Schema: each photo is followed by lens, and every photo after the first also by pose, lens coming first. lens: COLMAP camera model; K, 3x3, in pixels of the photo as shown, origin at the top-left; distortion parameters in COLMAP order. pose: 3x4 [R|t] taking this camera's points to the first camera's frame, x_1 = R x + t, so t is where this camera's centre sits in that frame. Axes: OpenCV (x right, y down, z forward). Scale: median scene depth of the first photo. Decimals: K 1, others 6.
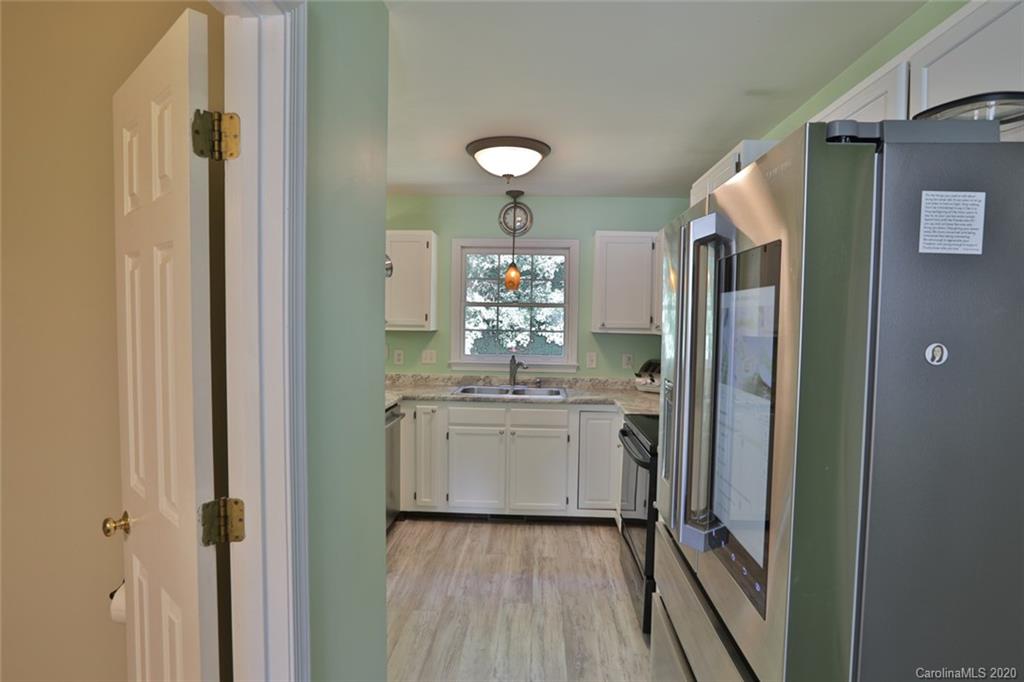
lens RADIAL K [[524.3, 0, 514.0], [0, 524.3, 345.2], [0, 0, 1]] dist [-0.002945, 0.000037]
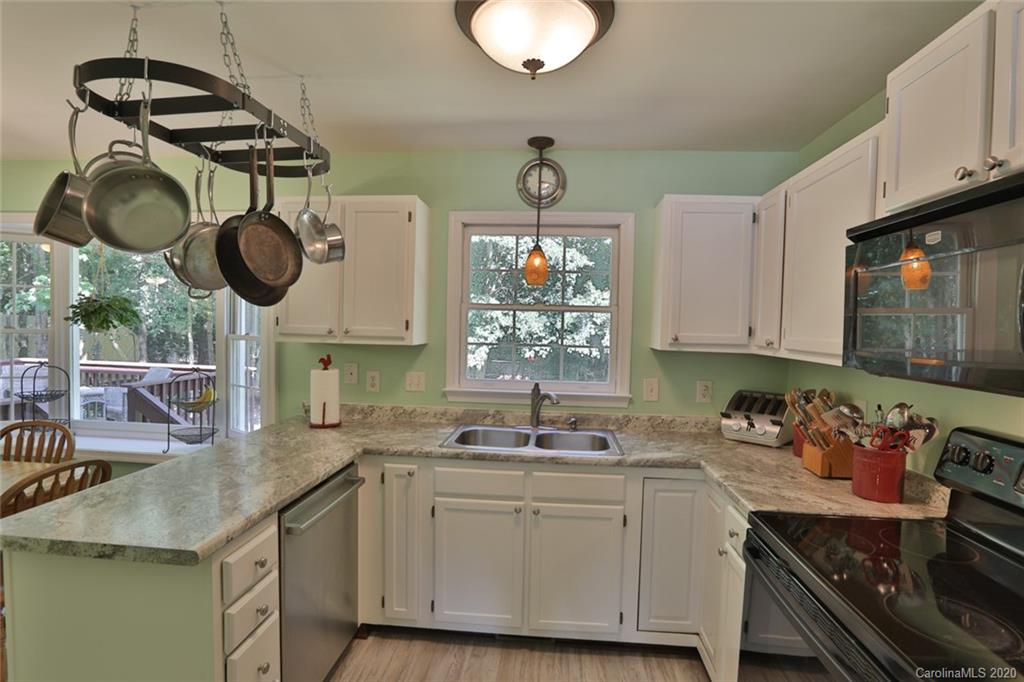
lens RADIAL K [[508.3, 0, 517.4], [0, 508.3, 340.8], [0, 0, 1]] dist [-0.017303, 0.006345]
pose [[0.999591, 0.008584, -0.027273, -0.008546], [-0.009122, 0.999765, -0.019661, -0.020977], [0.027098, 0.019902, 0.999435, 0.342540]]
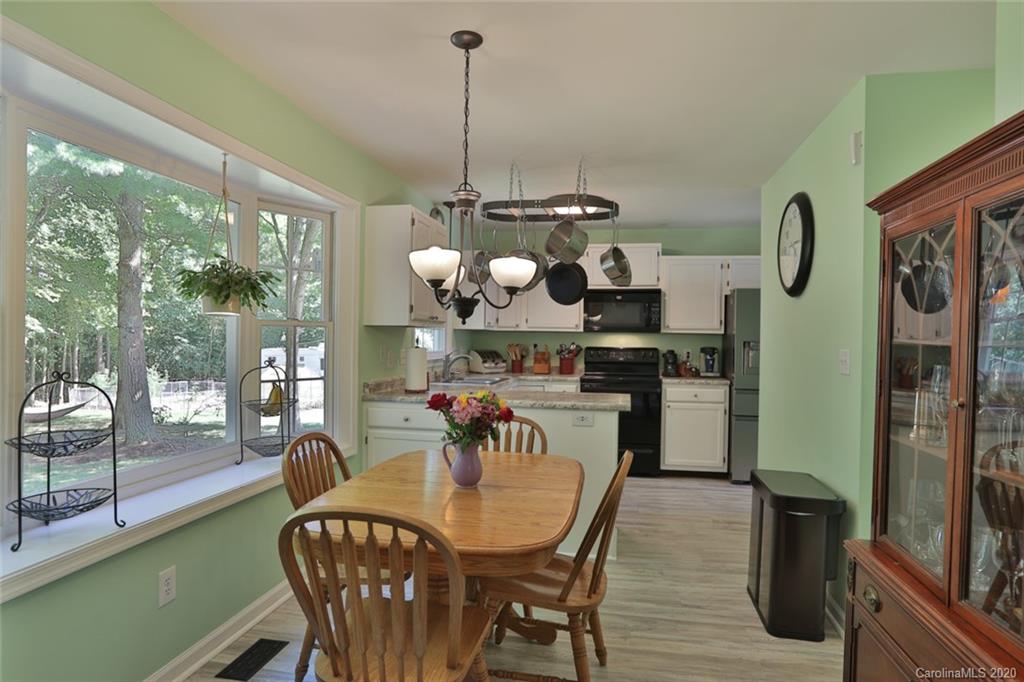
lens RADIAL K [[590.3, 0, 514.1], [0, 590.3, 342.8], [0, 0, 1]] dist [-0.005822, -0.000457]
pose [[0.144987, -0.022874, 0.989169, -1.209156], [0.040576, 0.999029, 0.017155, -0.013217], [-0.988601, 0.037650, 0.145774, 0.685363]]
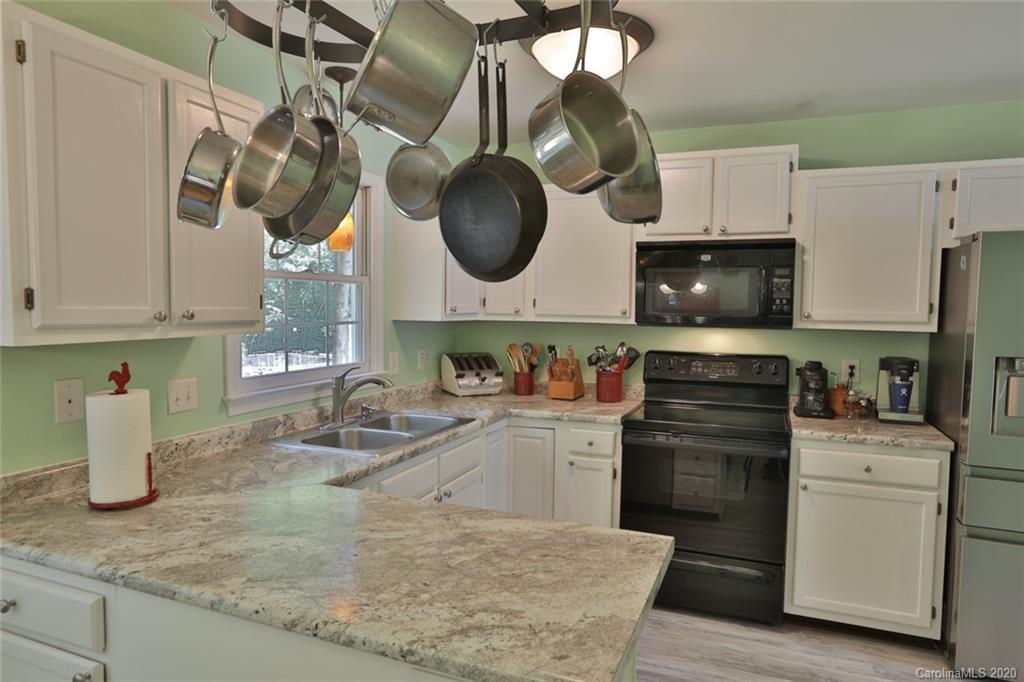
lens RADIAL K [[626.7, 0, 513.0], [0, 626.7, 340.2], [0, 0, 1]] dist [-0.015815, 0.015486]
pose [[0.343407, -0.068797, 0.936663, -0.565336], [0.042911, 0.997421, 0.057528, -0.041619], [-0.938206, 0.020438, 0.345474, 0.598749]]
